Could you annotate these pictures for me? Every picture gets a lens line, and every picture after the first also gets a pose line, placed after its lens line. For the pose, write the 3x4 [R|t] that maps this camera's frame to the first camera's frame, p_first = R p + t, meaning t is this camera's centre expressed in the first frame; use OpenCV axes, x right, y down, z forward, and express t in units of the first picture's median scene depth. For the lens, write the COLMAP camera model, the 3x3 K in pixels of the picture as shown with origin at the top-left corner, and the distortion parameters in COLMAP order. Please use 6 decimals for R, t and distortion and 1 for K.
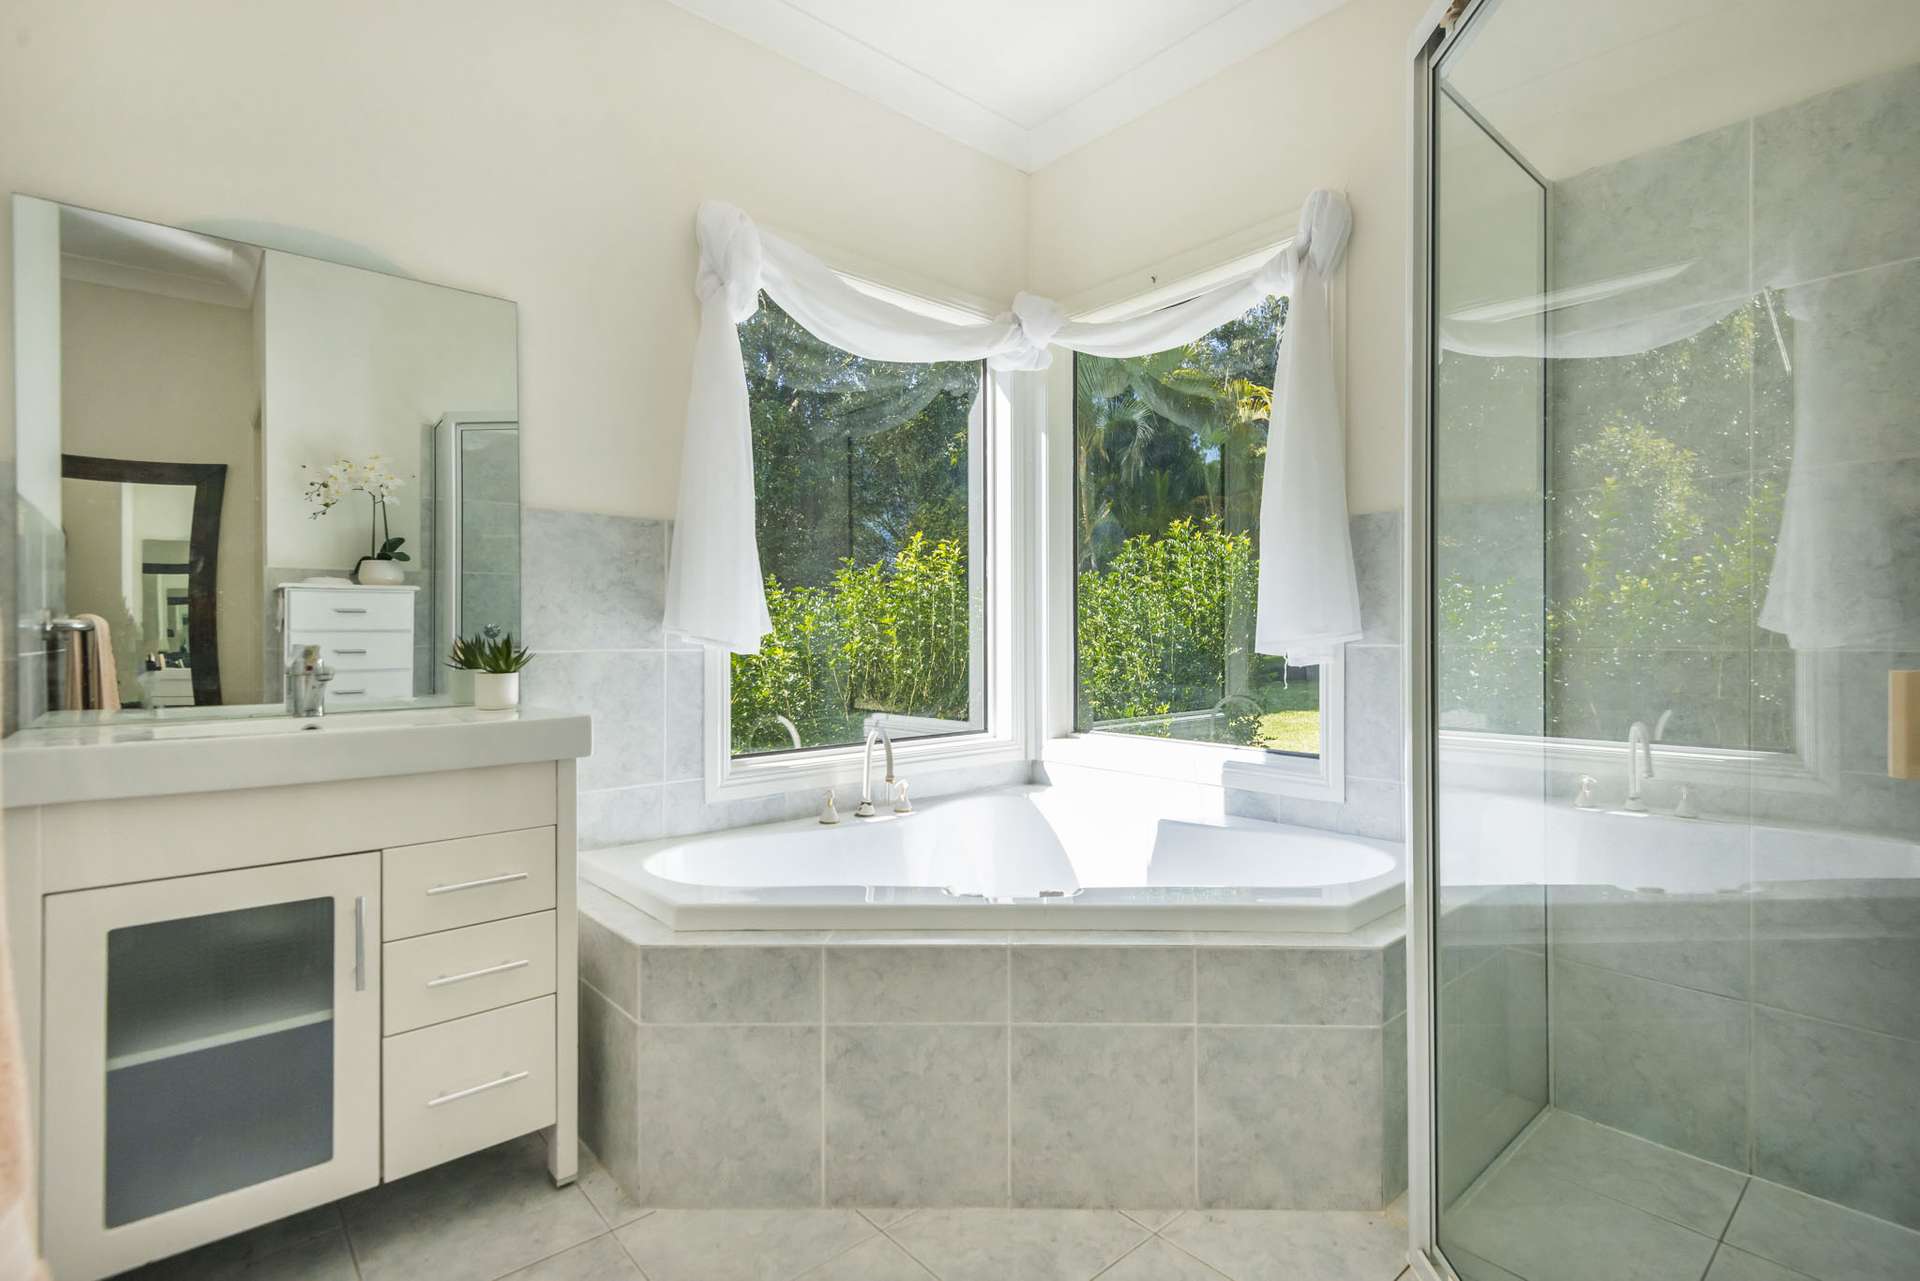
lens RADIAL K [[845.7, 0, 1021.7], [0, 845.7, 637.9], [0, 0, 1]] dist [0.018102, -0.005061]
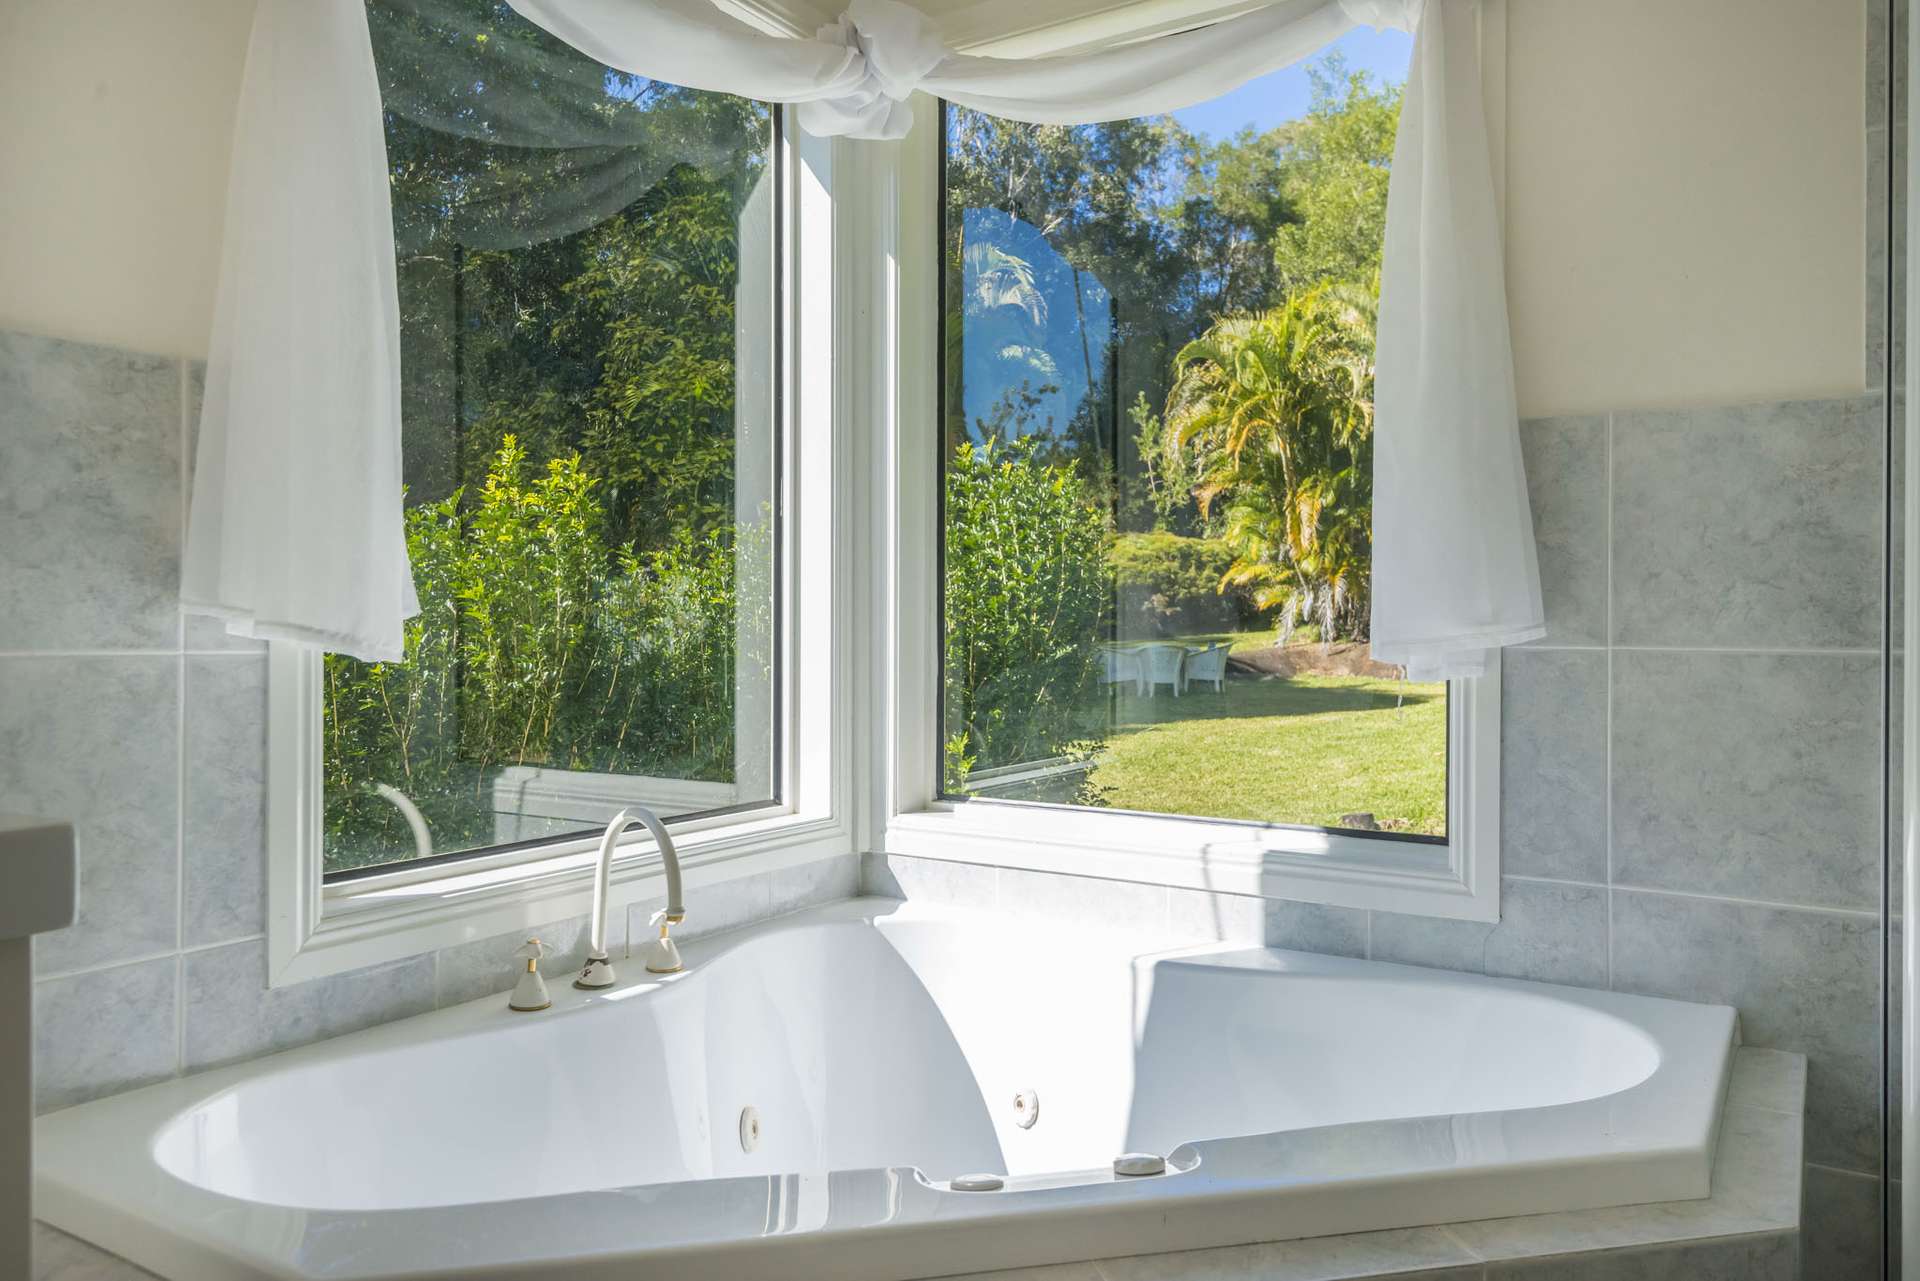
lens RADIAL K [[1304.8, 0, 956.5], [0, 1304.8, 633.0], [0, 0, 1]] dist [0.000930, -0.001721]
pose [[0.970569, 0.006743, 0.240730, -0.165123], [-0.007494, 0.999969, 0.002206, -0.000016], [-0.240708, -0.003946, 0.970590, 0.207358]]
